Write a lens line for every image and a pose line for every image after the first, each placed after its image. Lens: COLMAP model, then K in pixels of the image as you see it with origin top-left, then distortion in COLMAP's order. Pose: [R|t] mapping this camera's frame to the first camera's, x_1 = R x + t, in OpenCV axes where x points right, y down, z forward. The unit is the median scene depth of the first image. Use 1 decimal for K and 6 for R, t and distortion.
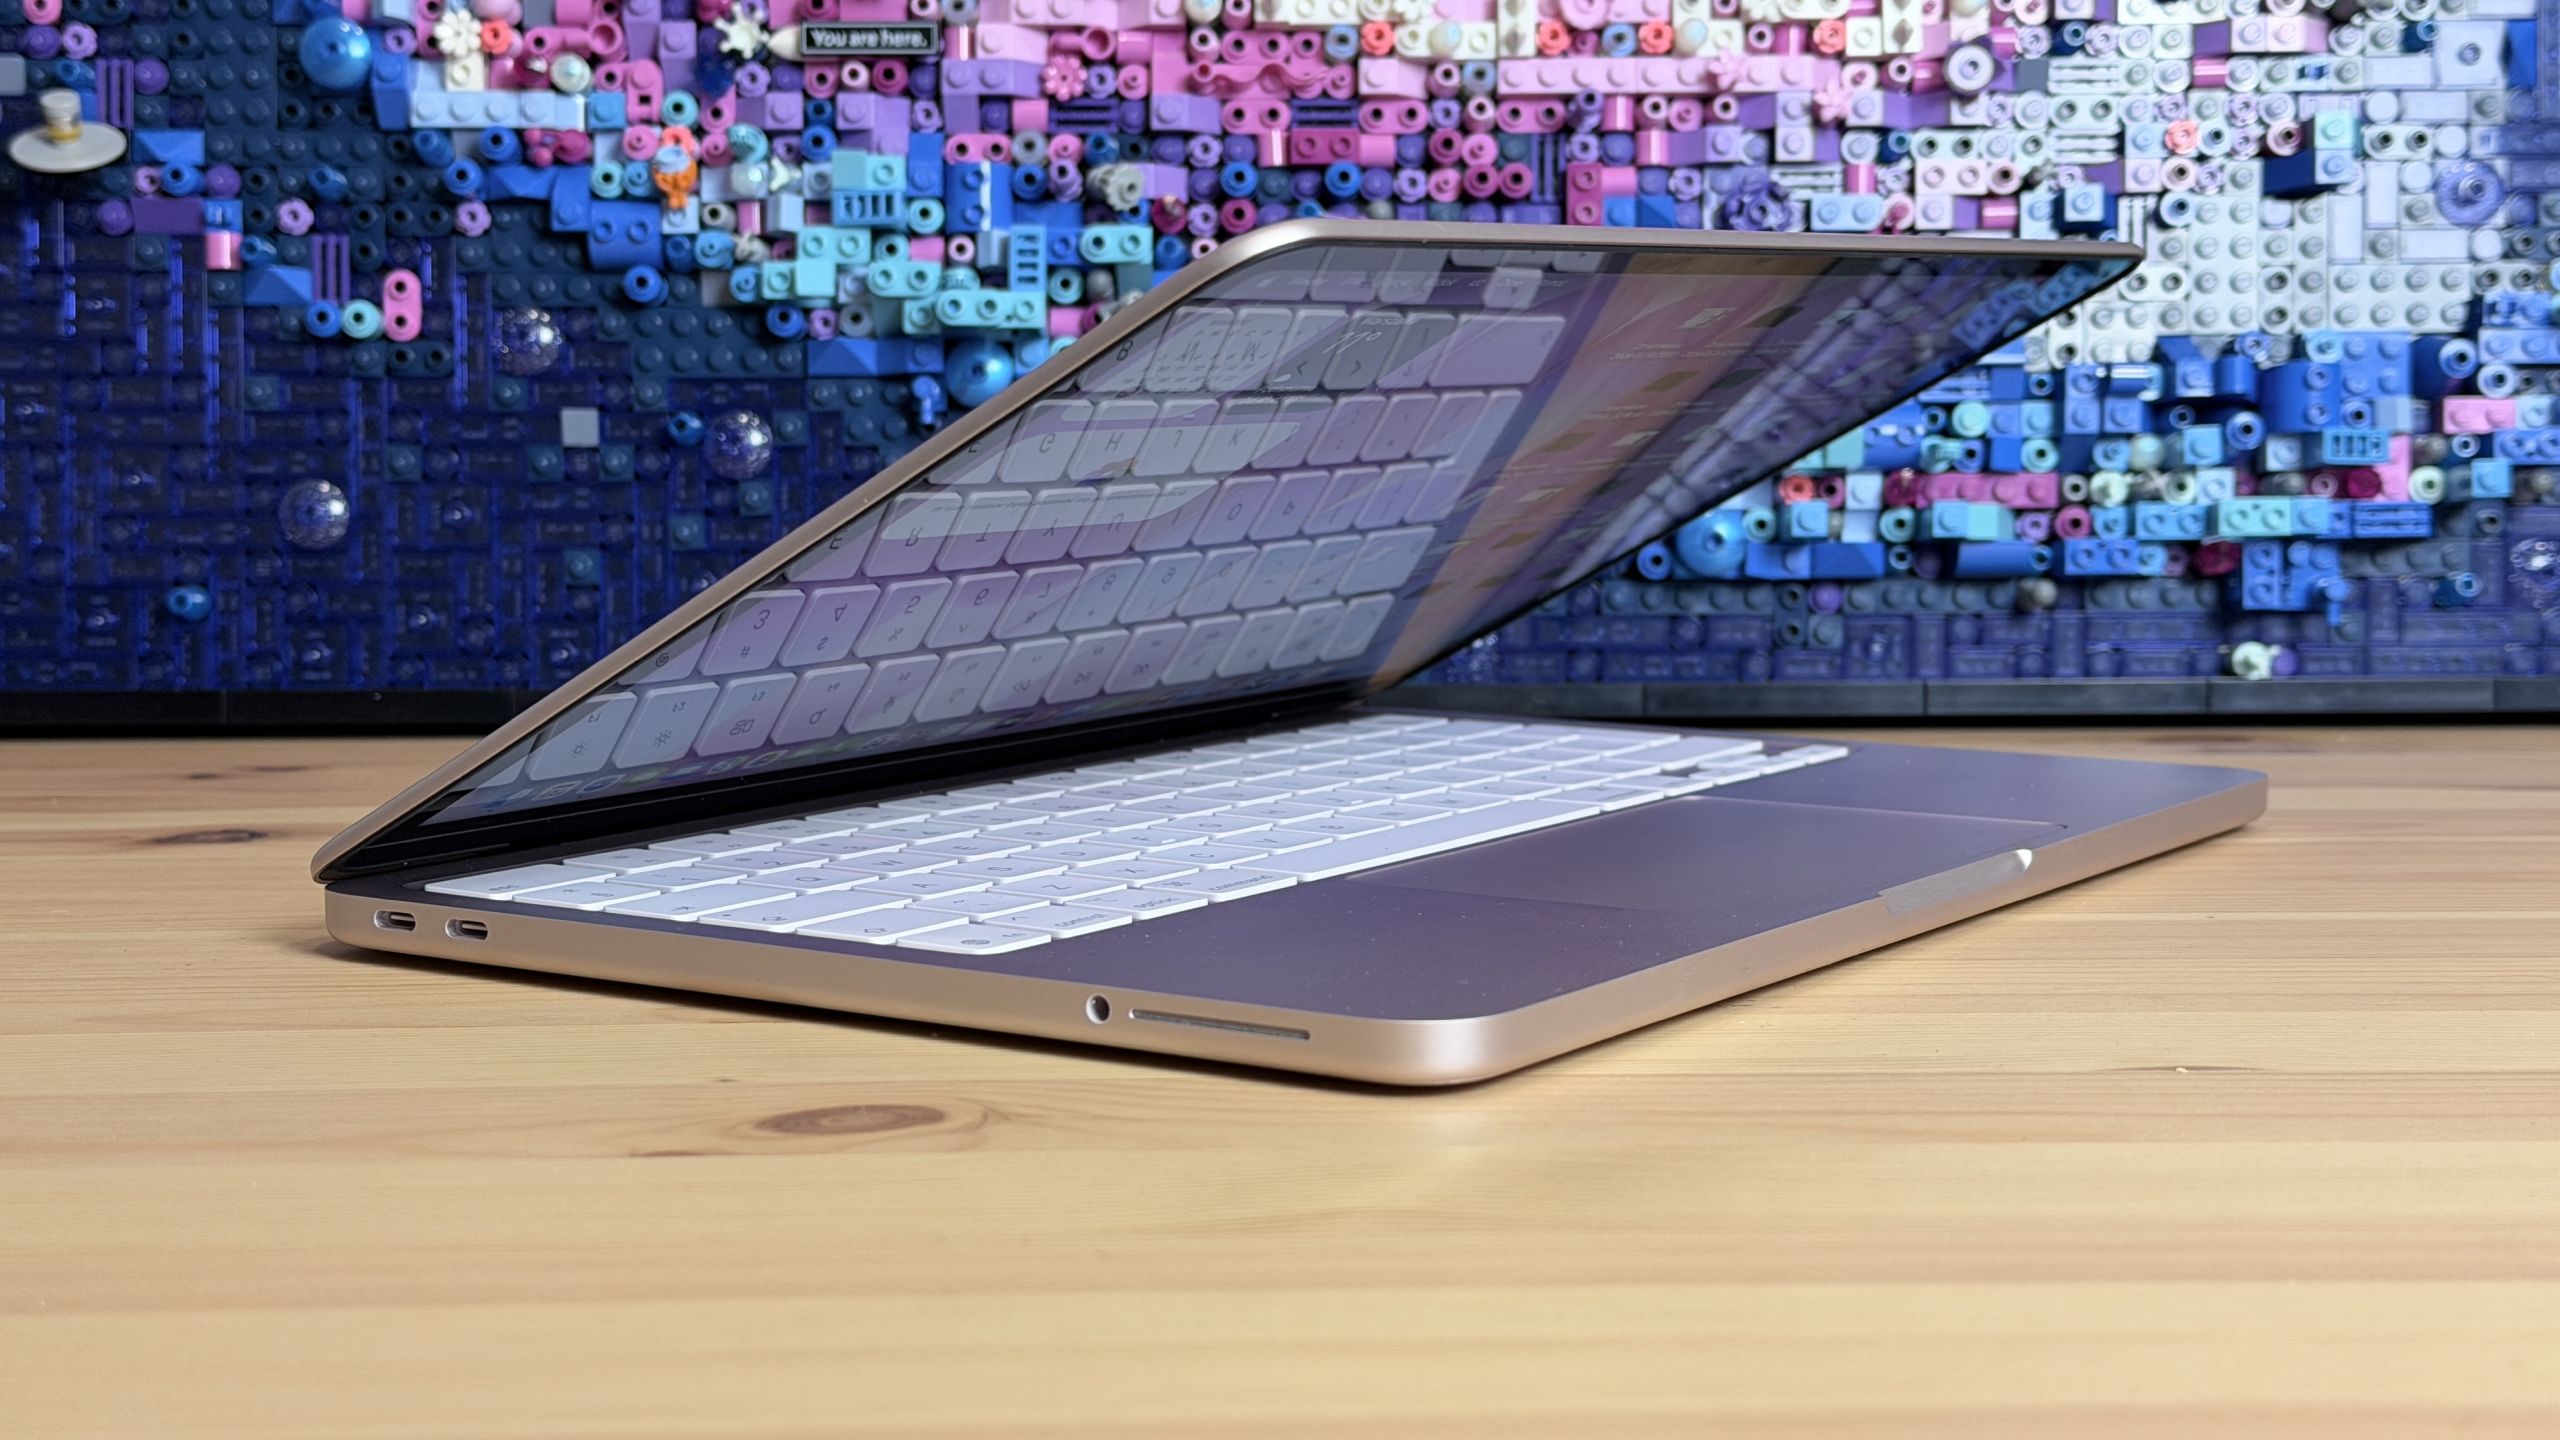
lens RADIAL K [[3646.8, 0, 1280.0], [0, 3646.8, 720.0], [0, 0, 1]] dist [0.189202, -0.508588]
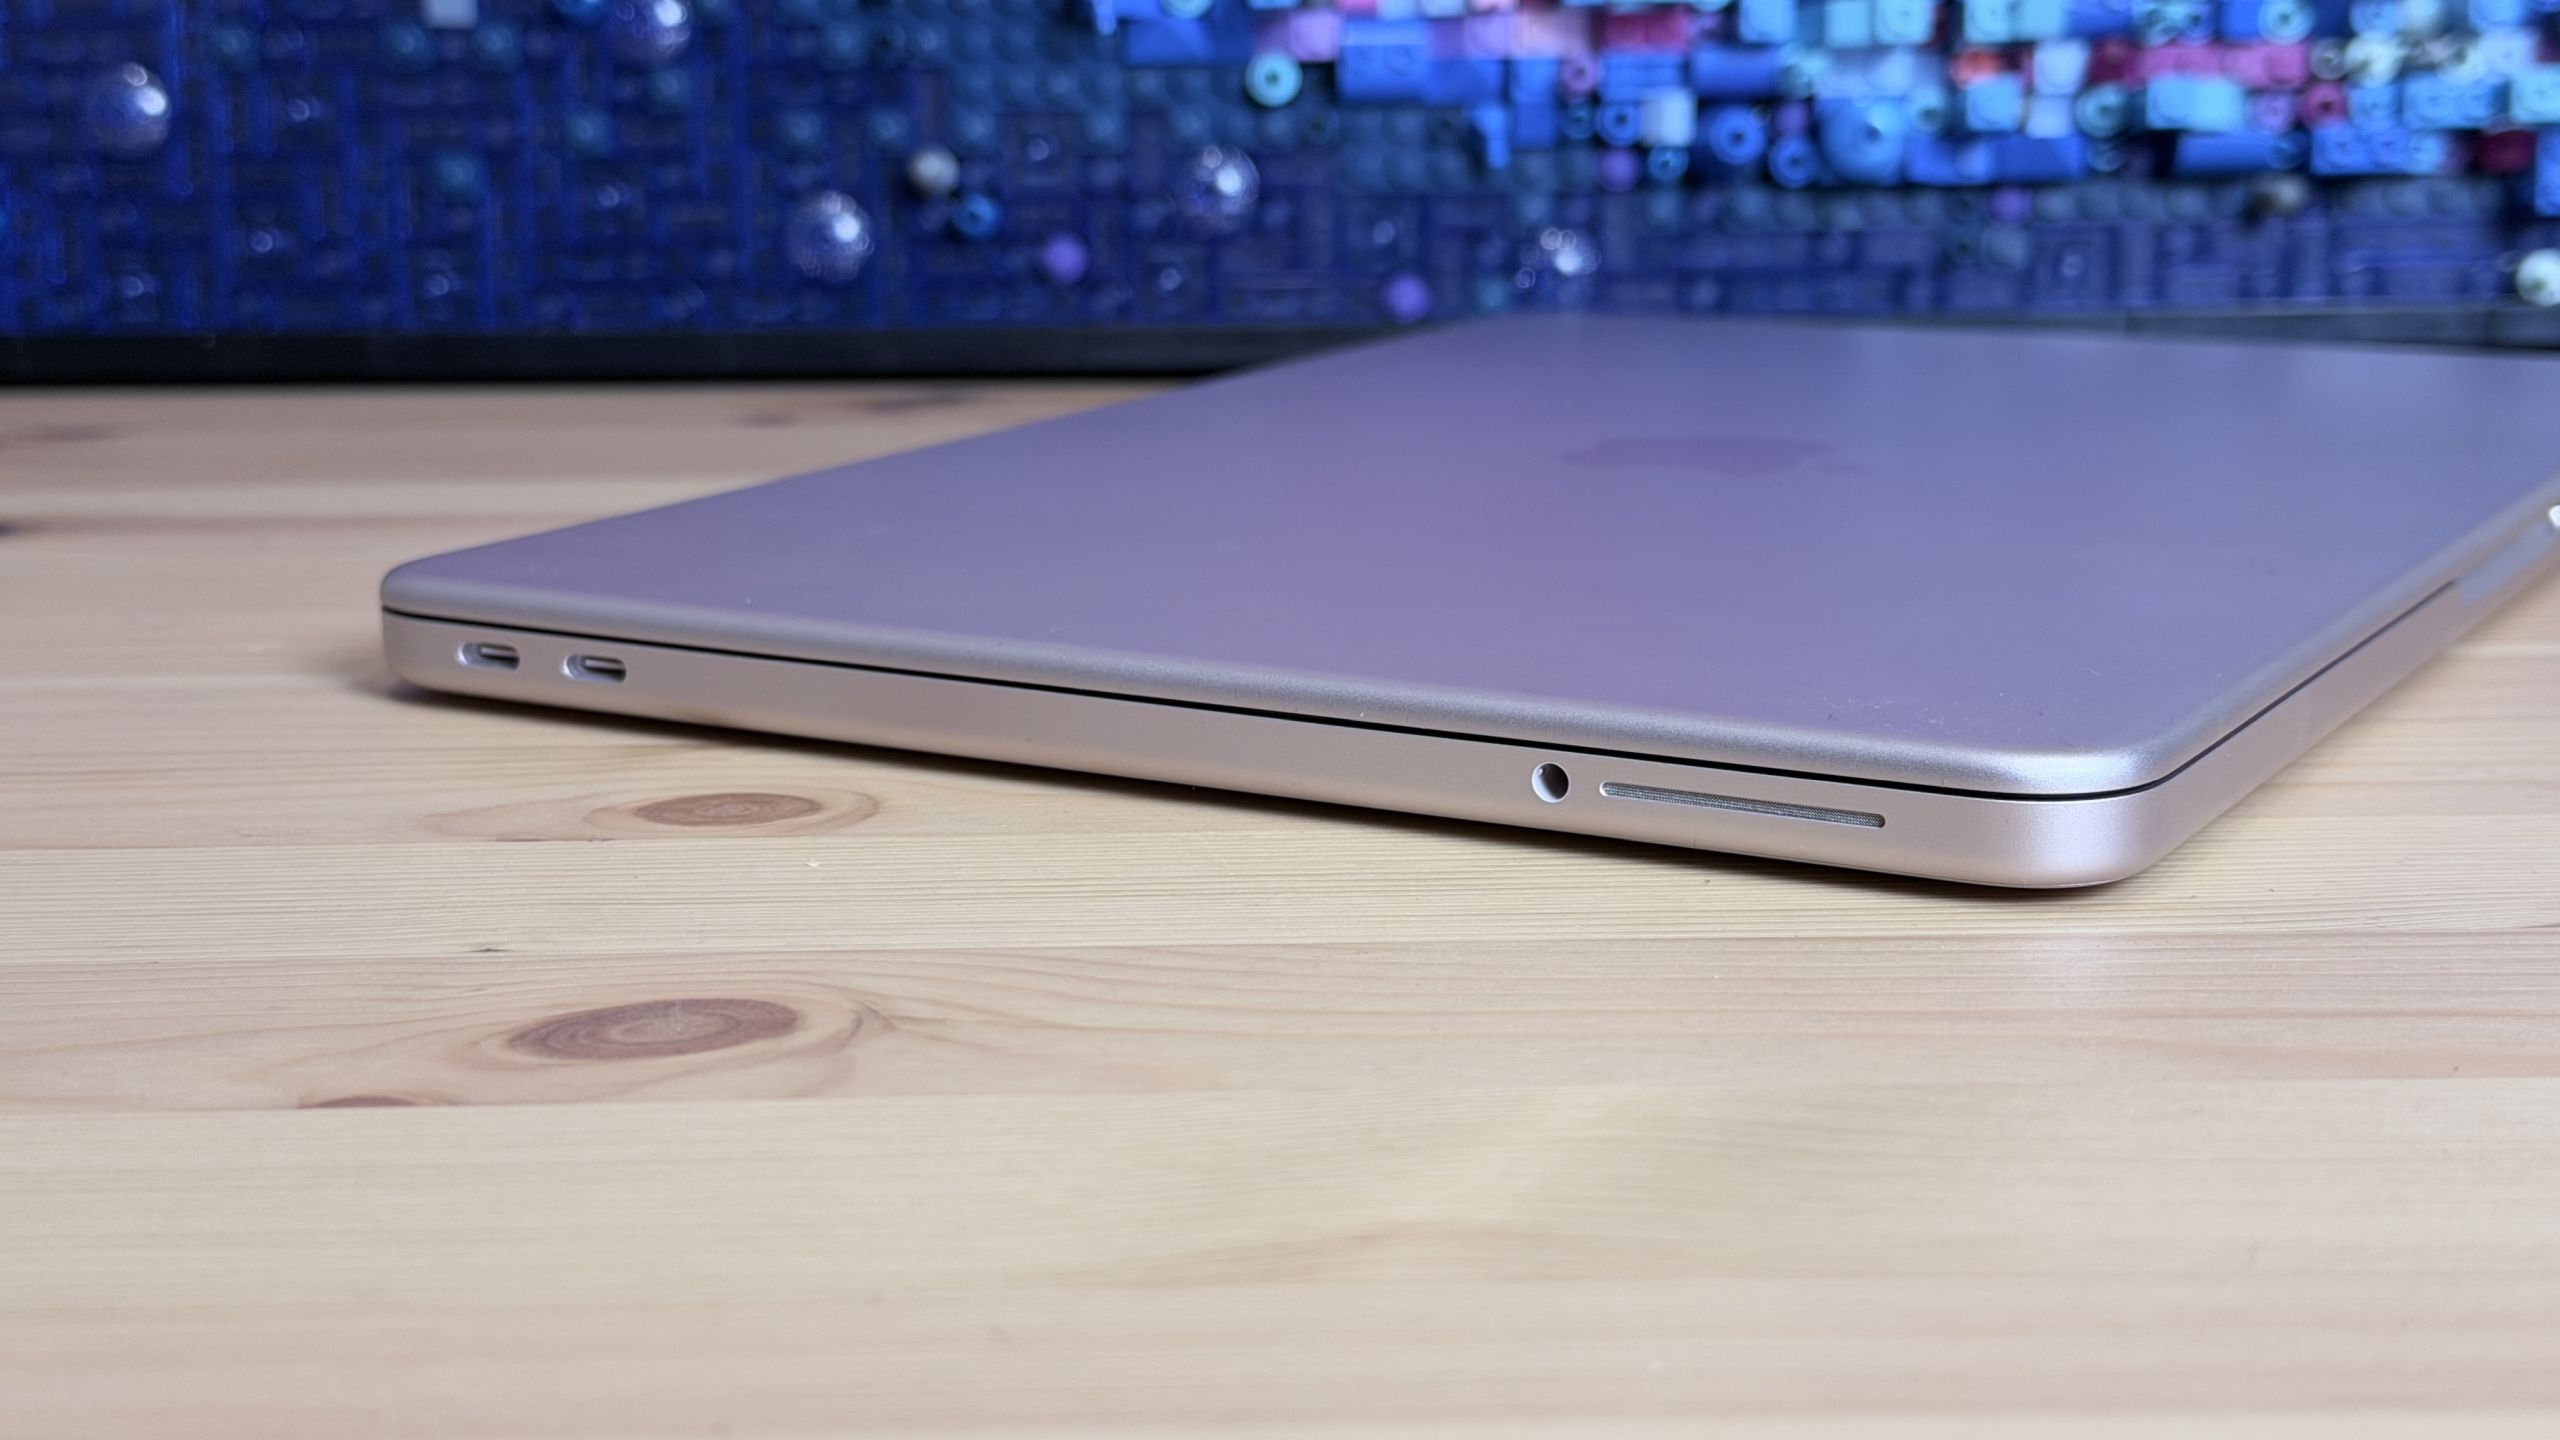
lens RADIAL K [[3646.8, 0, 1280.0], [0, 3646.8, 720.0], [0, 0, 1]] dist [0.189202, -0.508588]
pose [[0.999820, -0.004784, -0.018371, 0.004587], [0.006740, 0.994136, 0.107930, -0.009408], [0.017747, -0.108035, 0.993989, 0.188209]]
